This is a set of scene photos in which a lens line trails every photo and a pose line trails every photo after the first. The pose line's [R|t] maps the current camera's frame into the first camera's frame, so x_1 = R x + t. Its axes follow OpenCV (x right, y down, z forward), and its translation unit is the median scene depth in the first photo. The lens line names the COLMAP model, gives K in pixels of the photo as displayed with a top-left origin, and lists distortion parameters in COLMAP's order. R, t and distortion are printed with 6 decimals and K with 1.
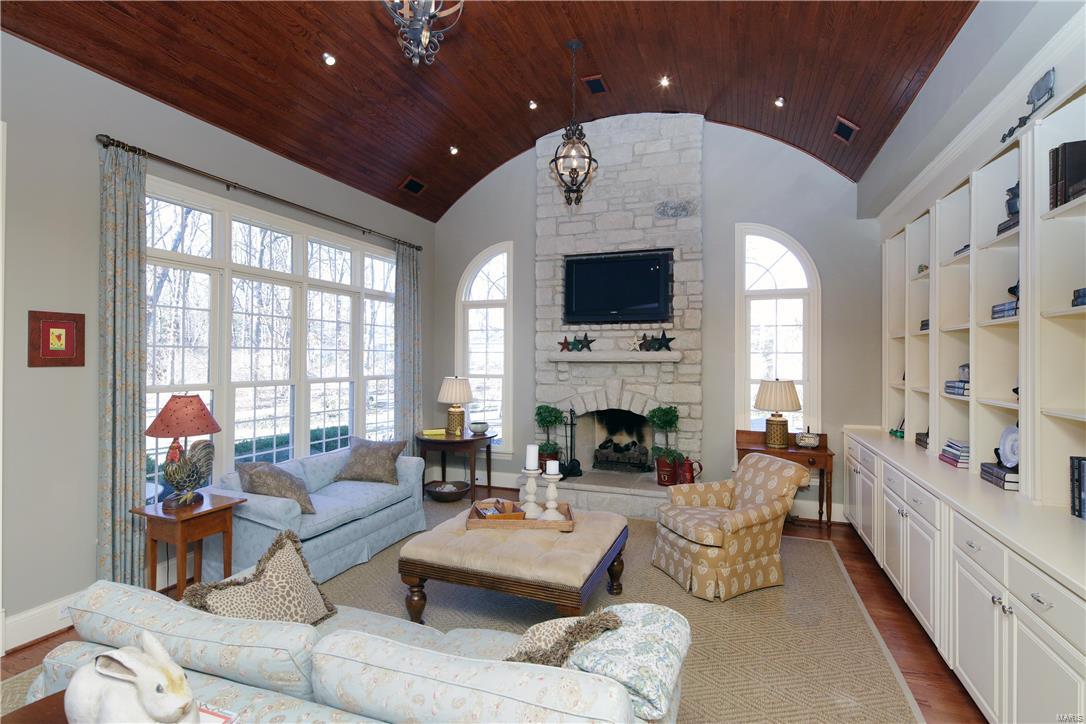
lens RADIAL K [[532.8, 0, 537.5], [0, 532.8, 359.2], [0, 0, 1]] dist [0.003167, -0.001007]
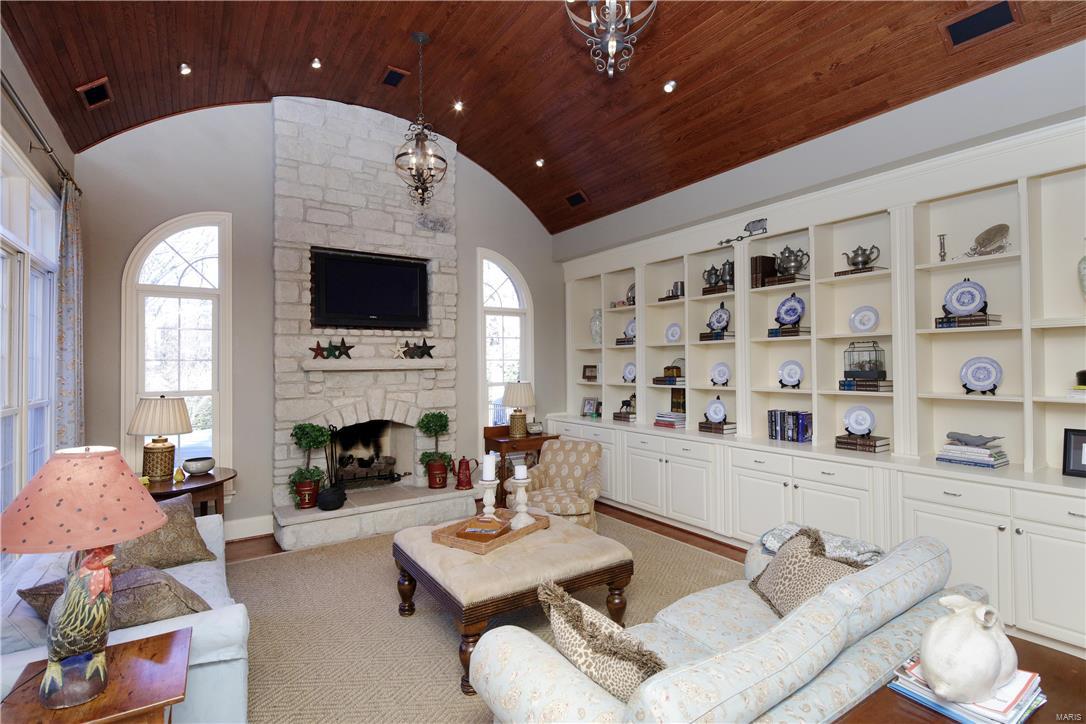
lens RADIAL K [[532.8, 0, 536.1], [0, 532.8, 357.0], [0, 0, 1]] dist [0.003167, -0.001007]
pose [[0.566673, -0.000499, 0.823942, -0.475205], [0.010149, 0.999928, -0.006375, -0.009047], [-0.823880, 0.011974, 0.566638, 0.235961]]
